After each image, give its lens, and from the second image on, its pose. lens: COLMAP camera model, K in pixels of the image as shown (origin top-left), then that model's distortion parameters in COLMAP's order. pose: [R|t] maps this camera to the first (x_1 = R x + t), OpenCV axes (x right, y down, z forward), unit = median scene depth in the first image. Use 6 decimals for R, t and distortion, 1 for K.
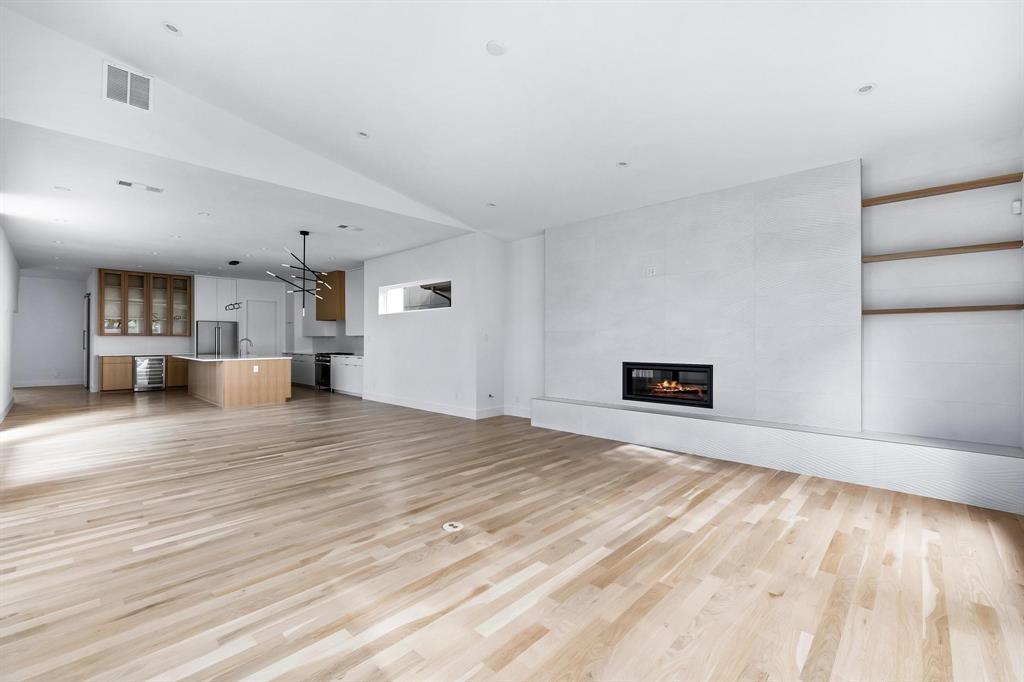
lens RADIAL K [[434.4, 0, 508.8], [0, 434.4, 340.6], [0, 0, 1]] dist [-0.000075, -0.000057]
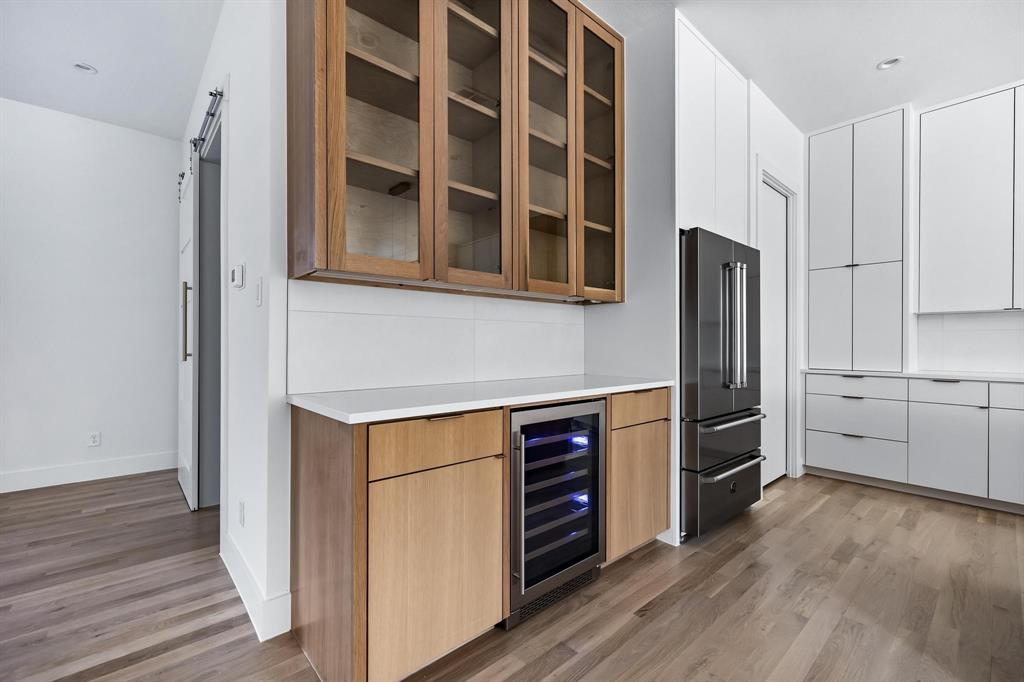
lens RADIAL K [[434.4, 0, 502.9], [0, 434.4, 344.7], [0, 0, 1]] dist [-0.000075, -0.000057]
pose [[0.995477, 0.001920, -0.094989, -1.561692], [-0.001654, 0.999994, 0.002878, 0.022715], [0.094994, -0.002708, 0.995474, 1.552352]]
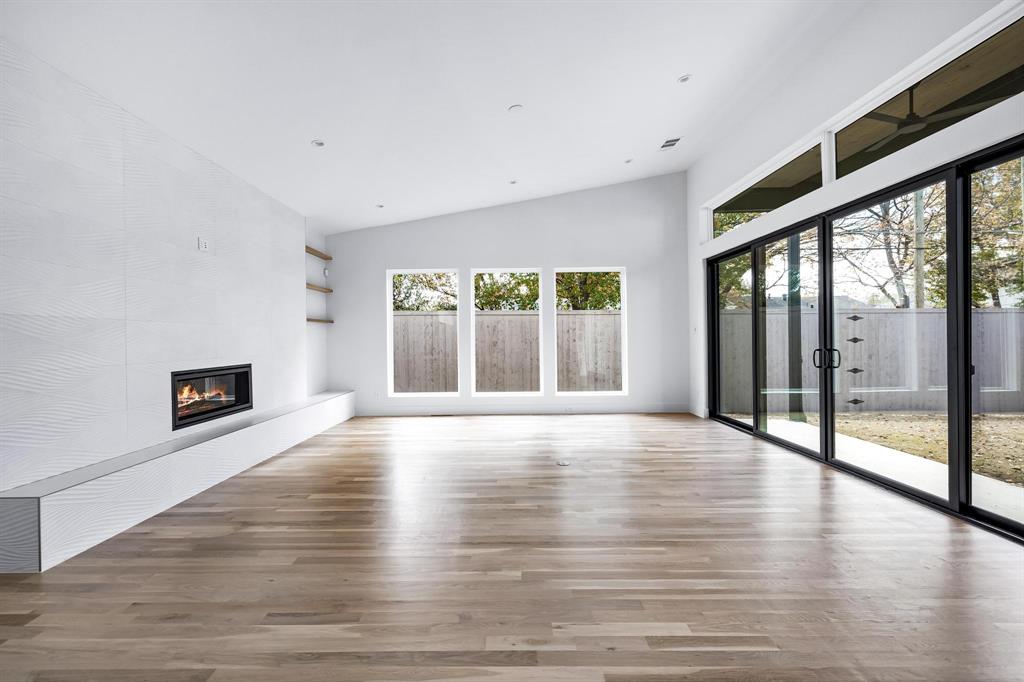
lens RADIAL K [[434.4, 0, 504.1], [0, 434.4, 339.9], [0, 0, 1]] dist [-0.000075, -0.000057]
pose [[-0.678588, 0.003797, 0.734509, -0.539453], [0.009850, 0.999944, 0.003931, 0.004183], [-0.734453, 0.009902, -0.678587, 1.080073]]
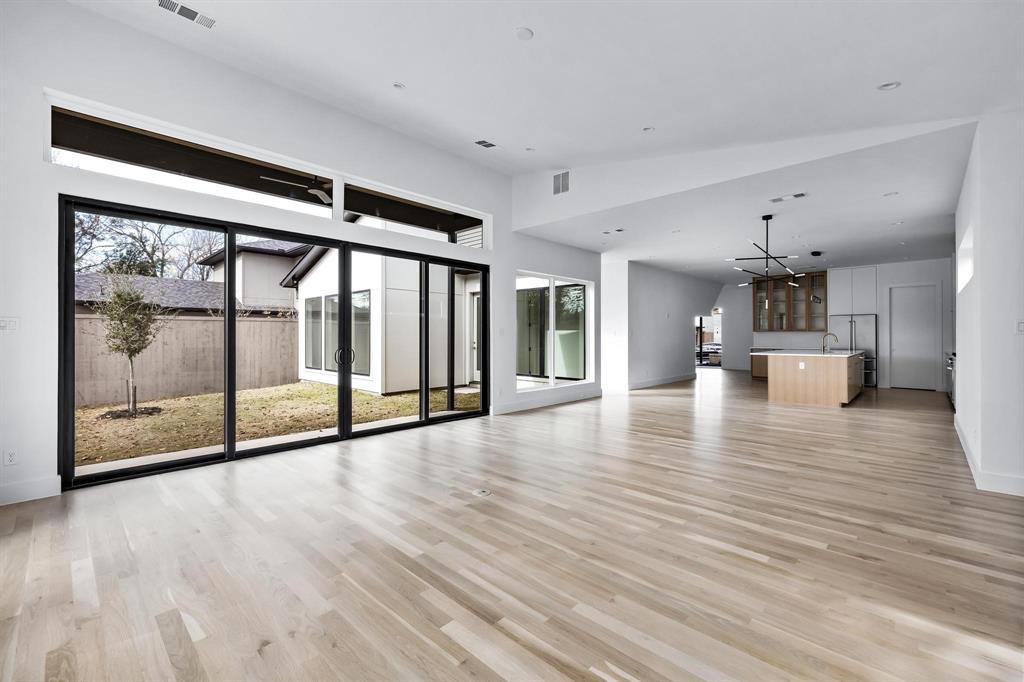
lens RADIAL K [[434.4, 0, 505.8], [0, 434.4, 333.3], [0, 0, 1]] dist [-0.000075, -0.000057]
pose [[-0.006993, -0.007668, -0.999946, 0.534352], [0.001657, 0.999969, -0.007679, 0.002589], [0.999974, -0.001711, -0.006980, 0.545981]]
